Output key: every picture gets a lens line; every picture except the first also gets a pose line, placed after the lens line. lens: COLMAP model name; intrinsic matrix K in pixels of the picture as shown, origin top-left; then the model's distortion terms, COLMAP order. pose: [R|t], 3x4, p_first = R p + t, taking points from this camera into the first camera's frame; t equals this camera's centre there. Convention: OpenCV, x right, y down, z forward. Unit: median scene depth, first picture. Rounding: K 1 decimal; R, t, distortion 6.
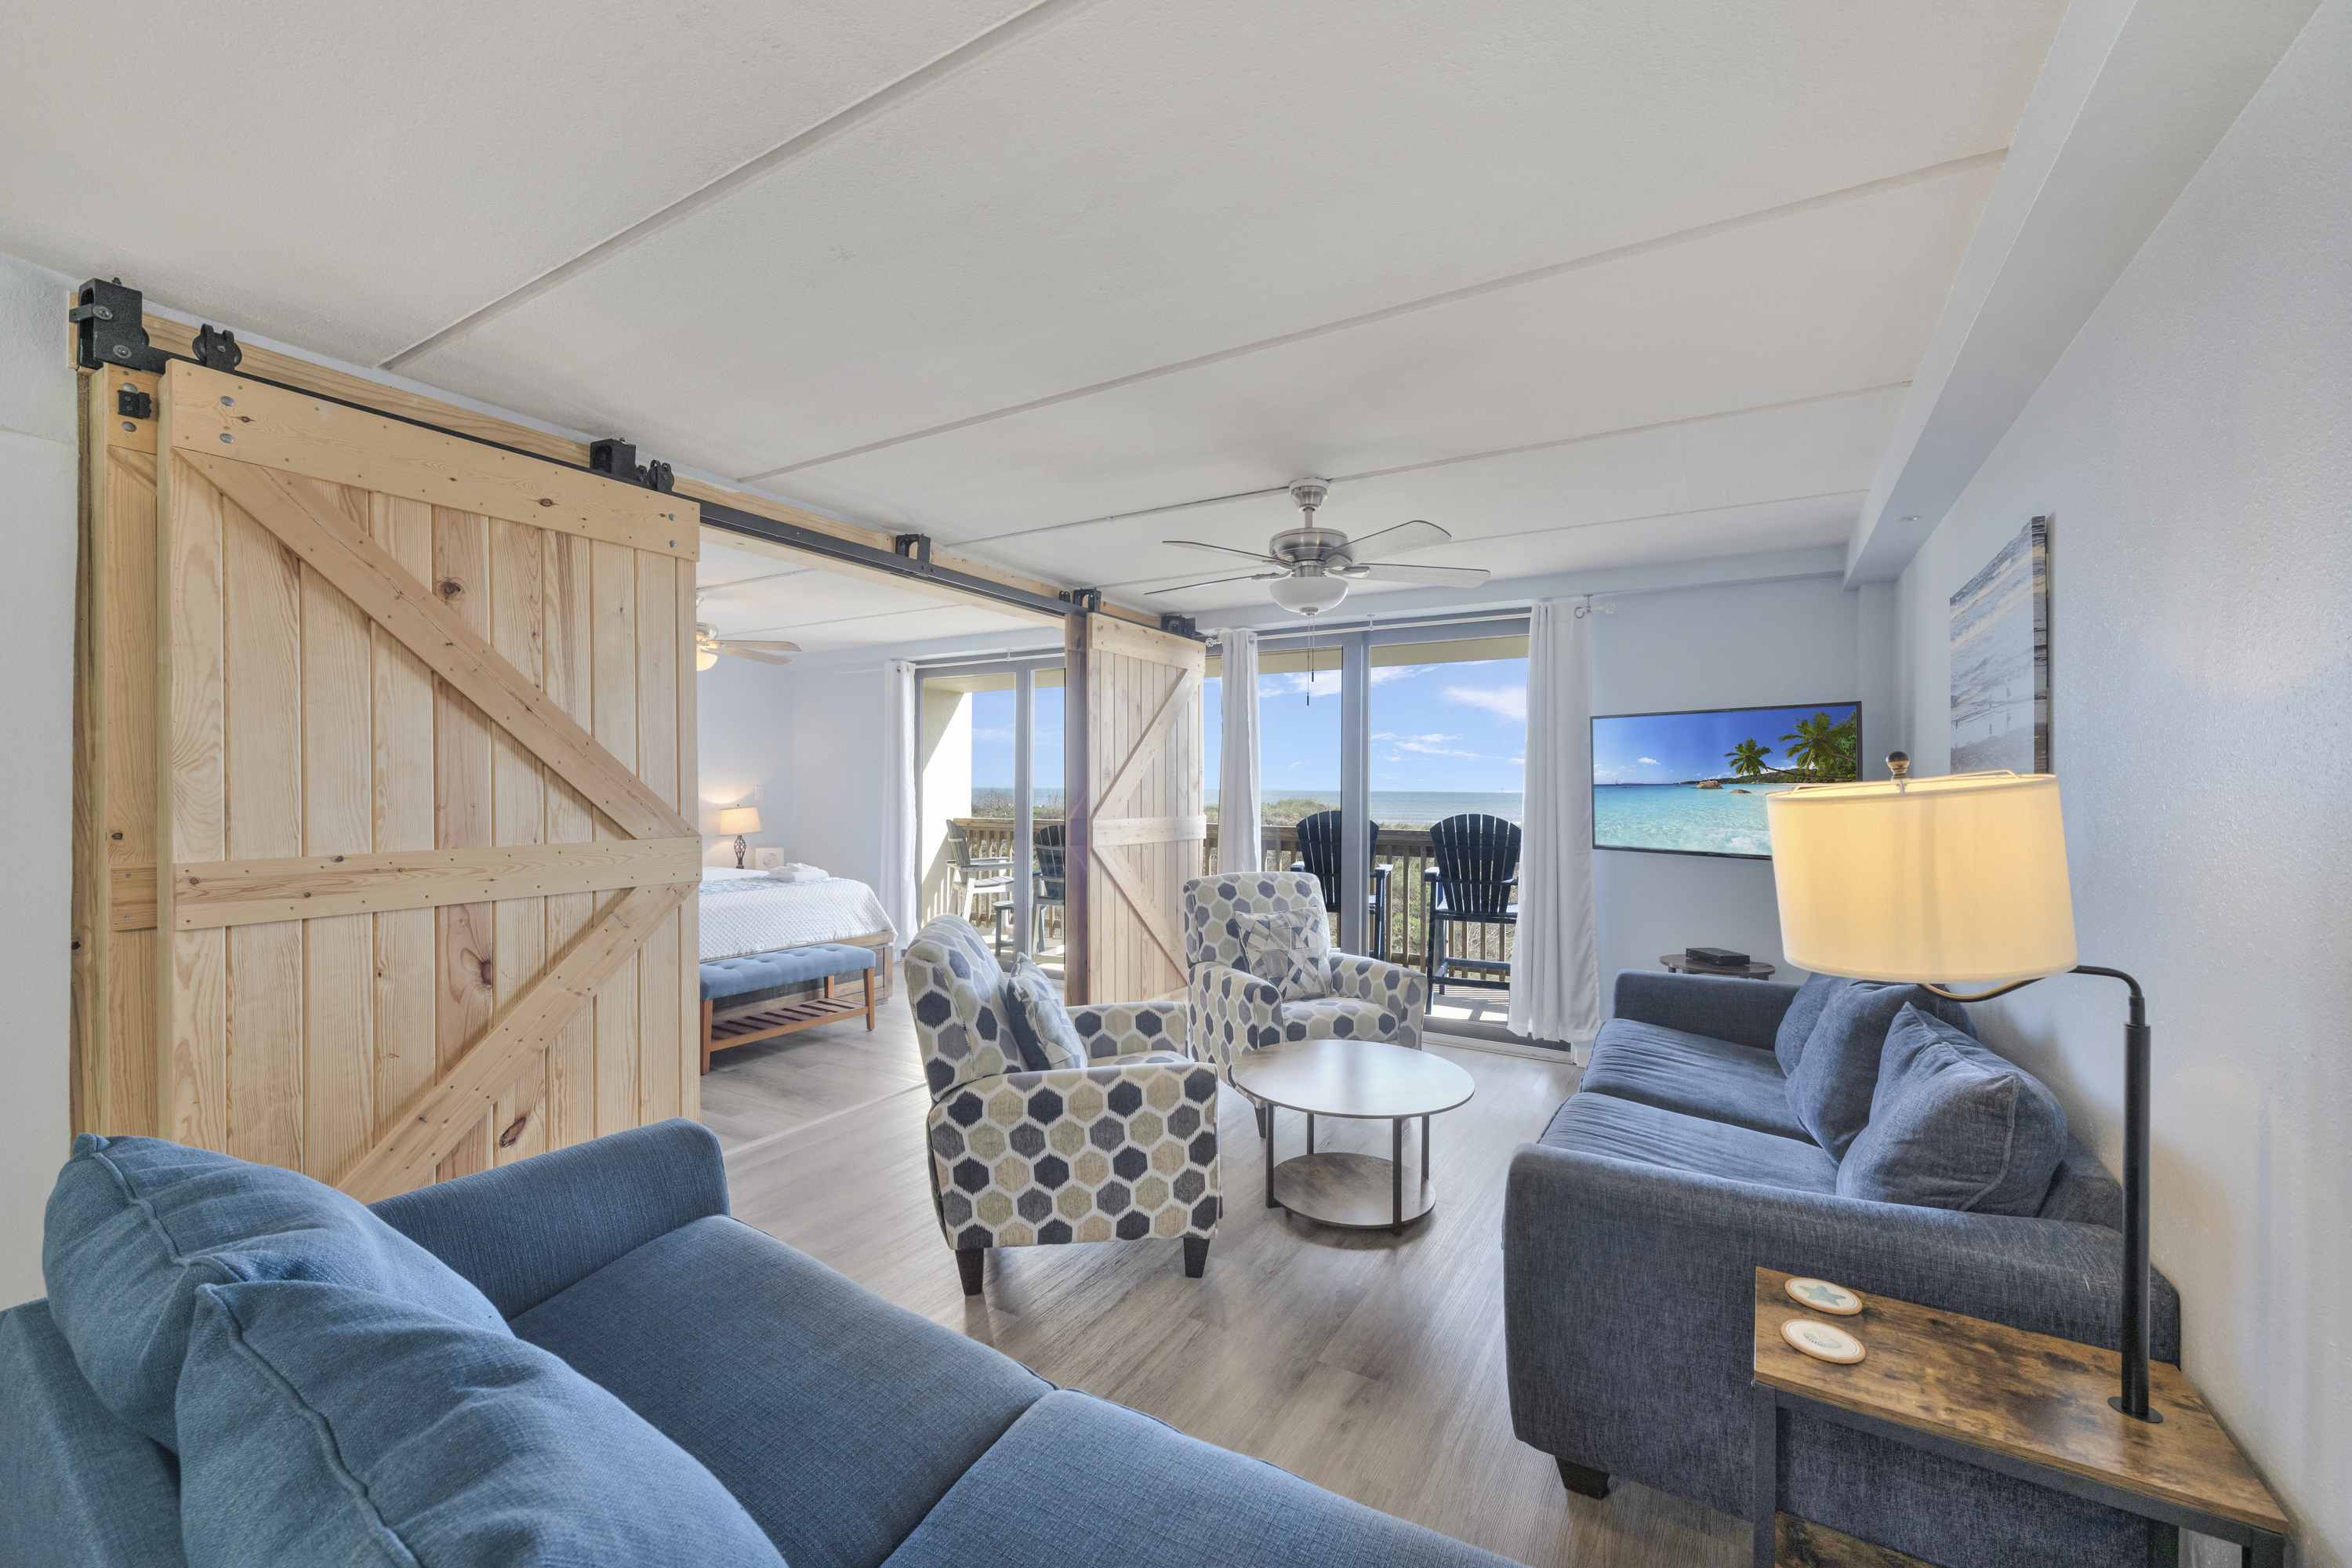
lens RADIAL K [[930.0, 0, 1186.9], [0, 930.0, 766.2], [0, 0, 1]] dist [0.001371, -0.000937]
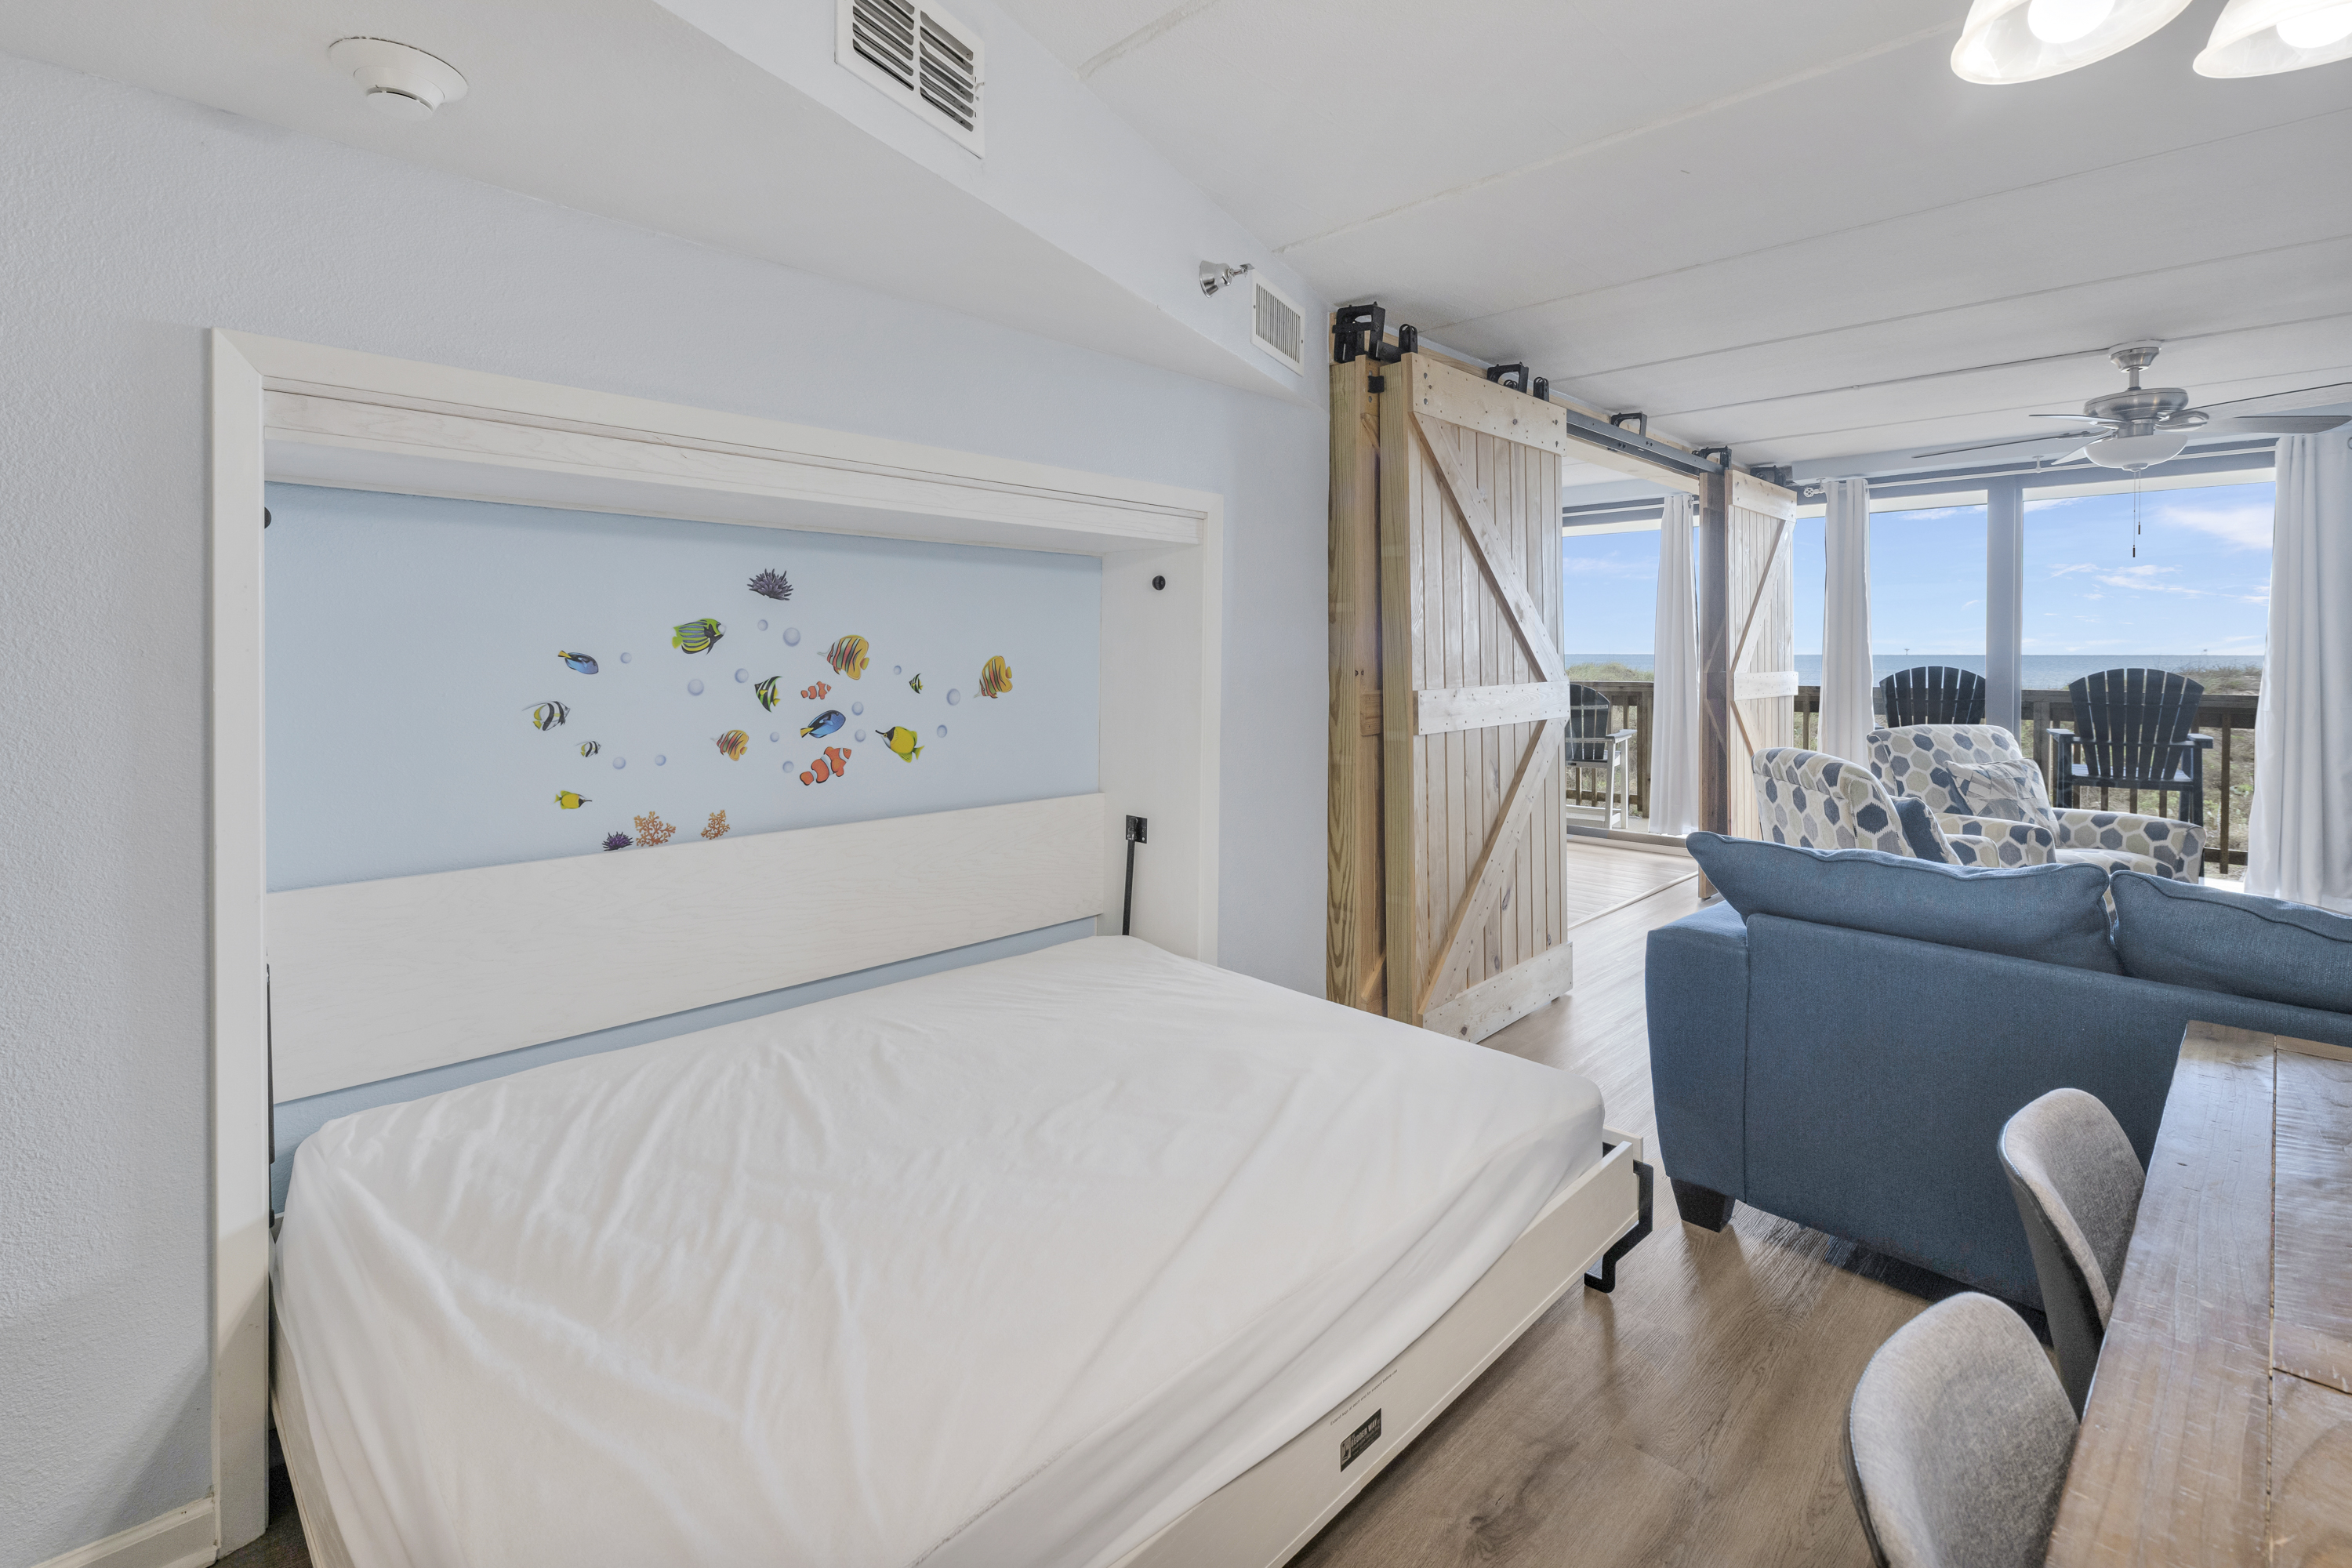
lens RADIAL K [[1072.2, 0, 1112.7], [0, 1072.2, 650.2], [0, 0, 1]] dist [0.008829, 0.000572]
pose [[0.965519, -0.006585, -0.260250, -0.530483], [0.012479, 0.999702, 0.021002, -0.001372], [0.260034, -0.023525, 0.965313, -0.381115]]
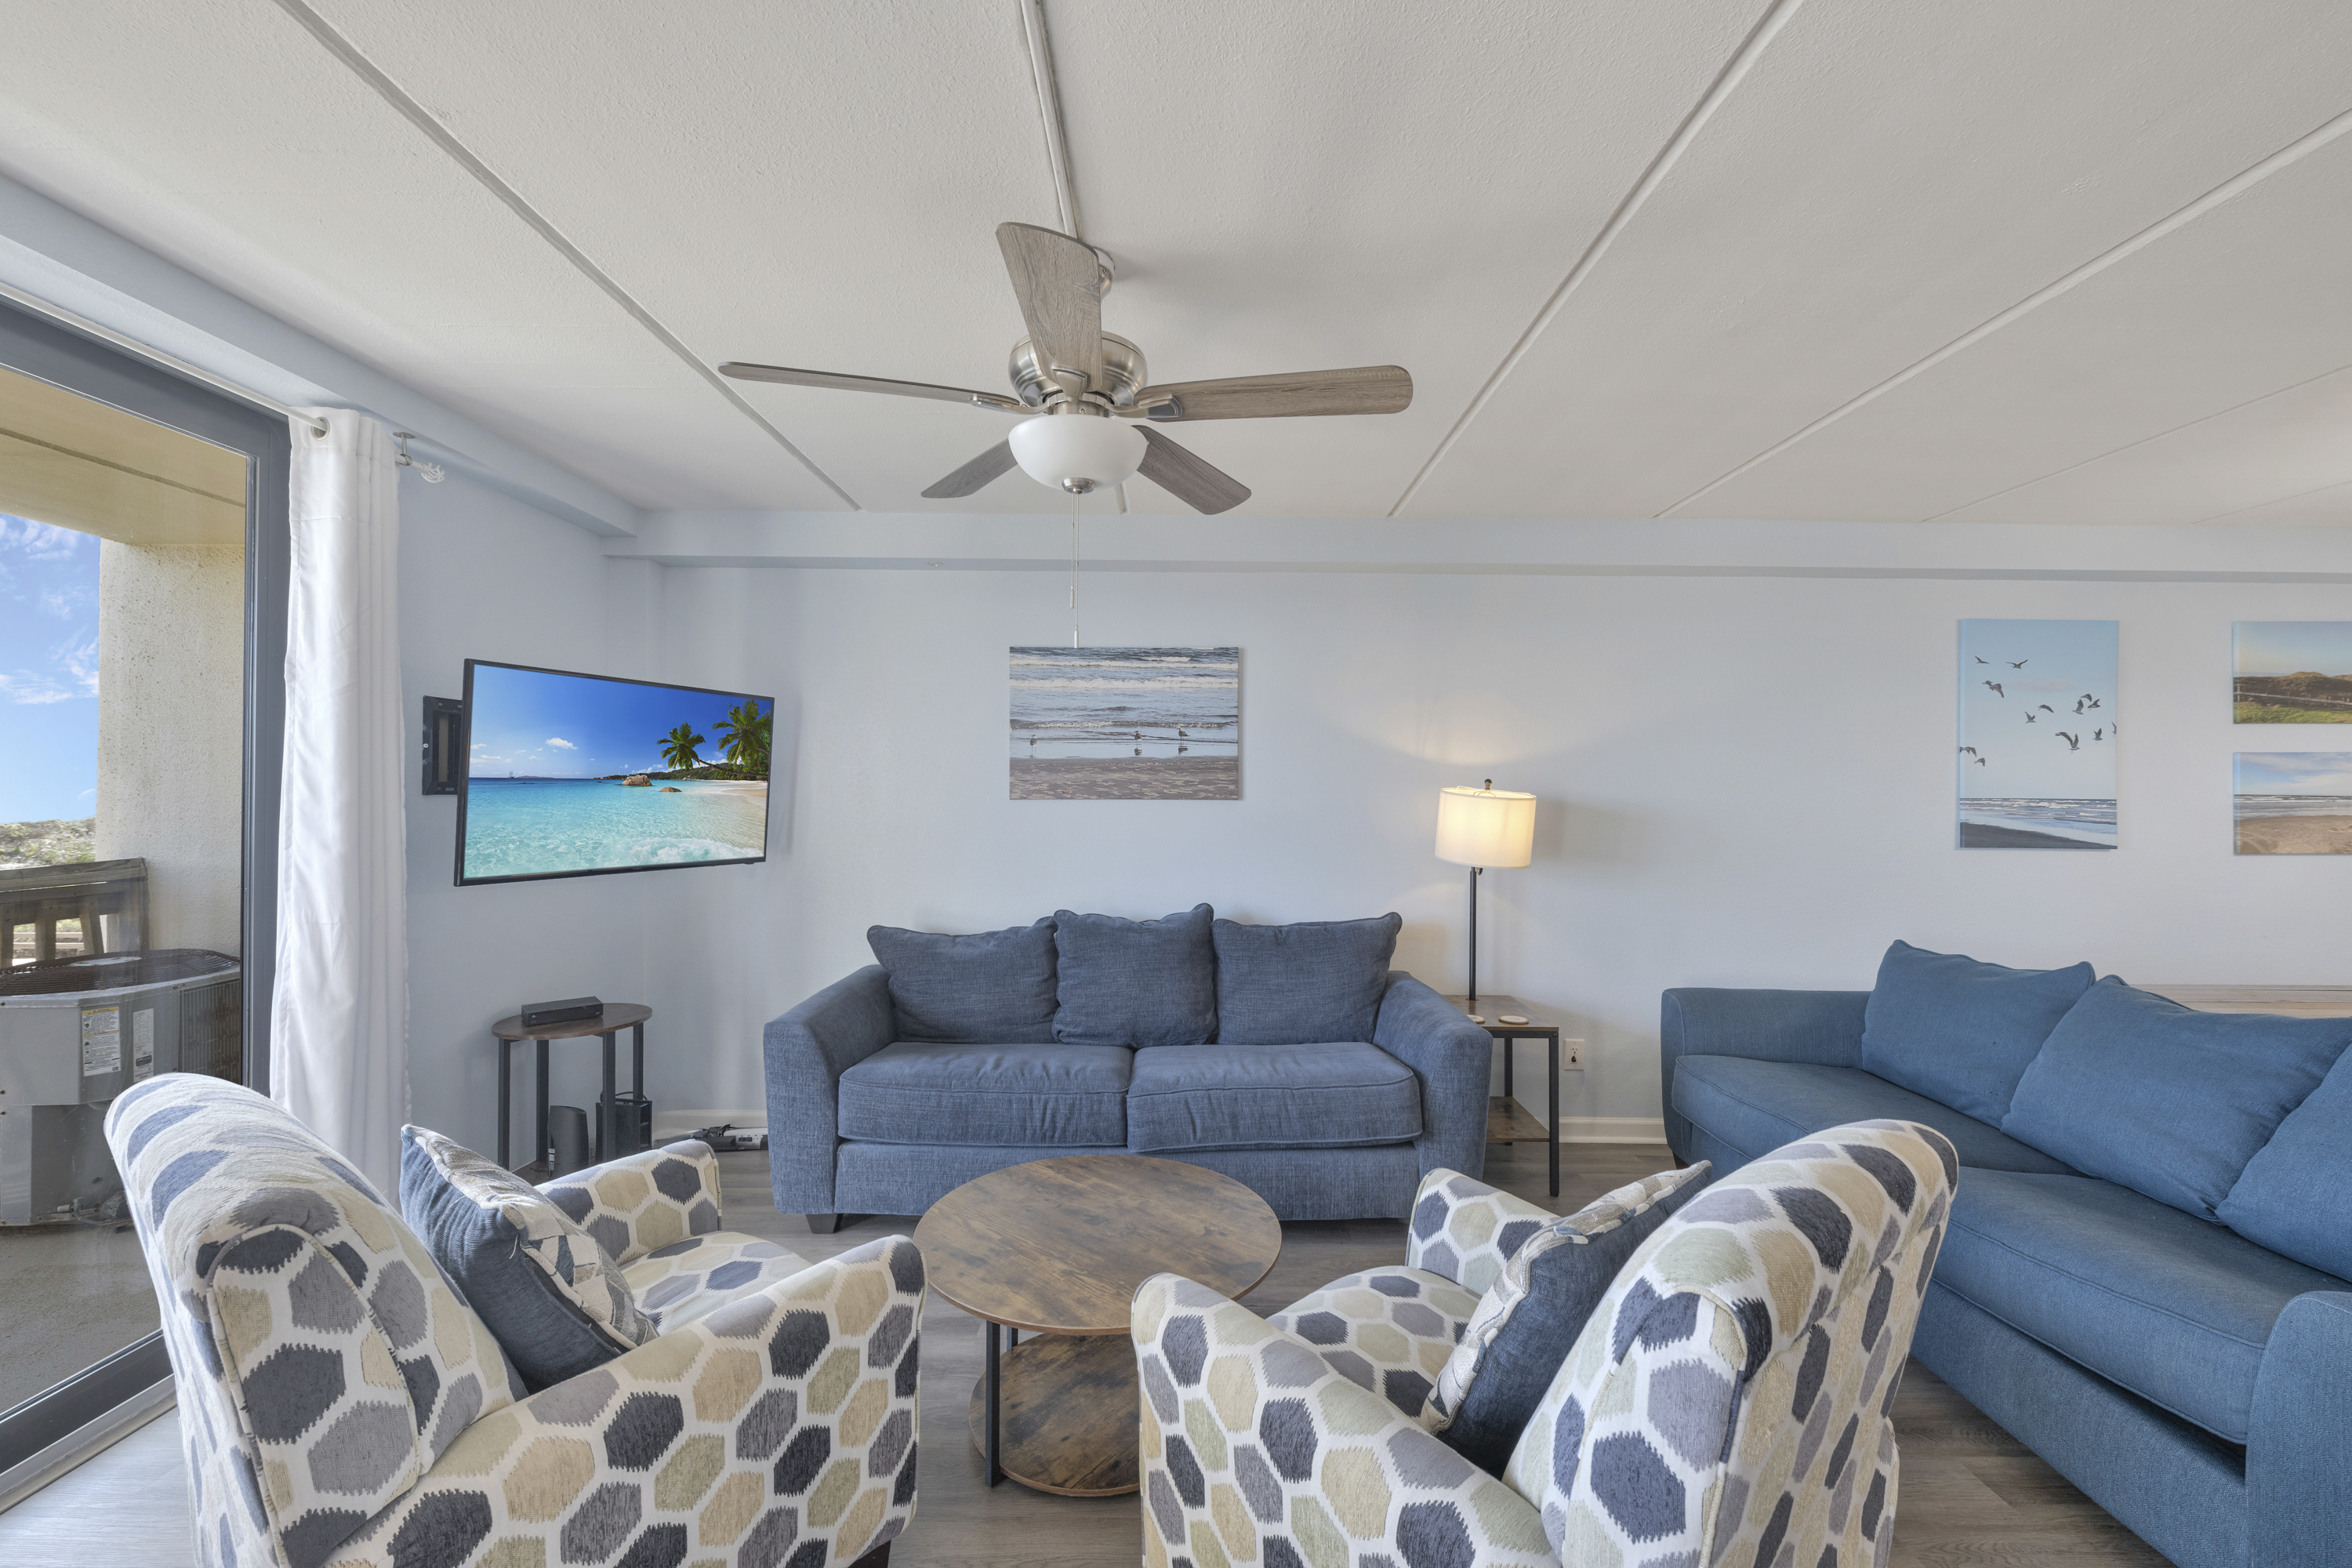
lens RADIAL K [[930.0, 0, 1176.9], [0, 930.0, 789.8], [0, 0, 1]] dist [0.001371, -0.000937]
pose [[-0.502831, -0.012063, 0.864301, -0.318955], [-0.032470, 0.999460, -0.004941, 0.017517], [-0.863775, -0.030548, -0.502951, 0.991475]]
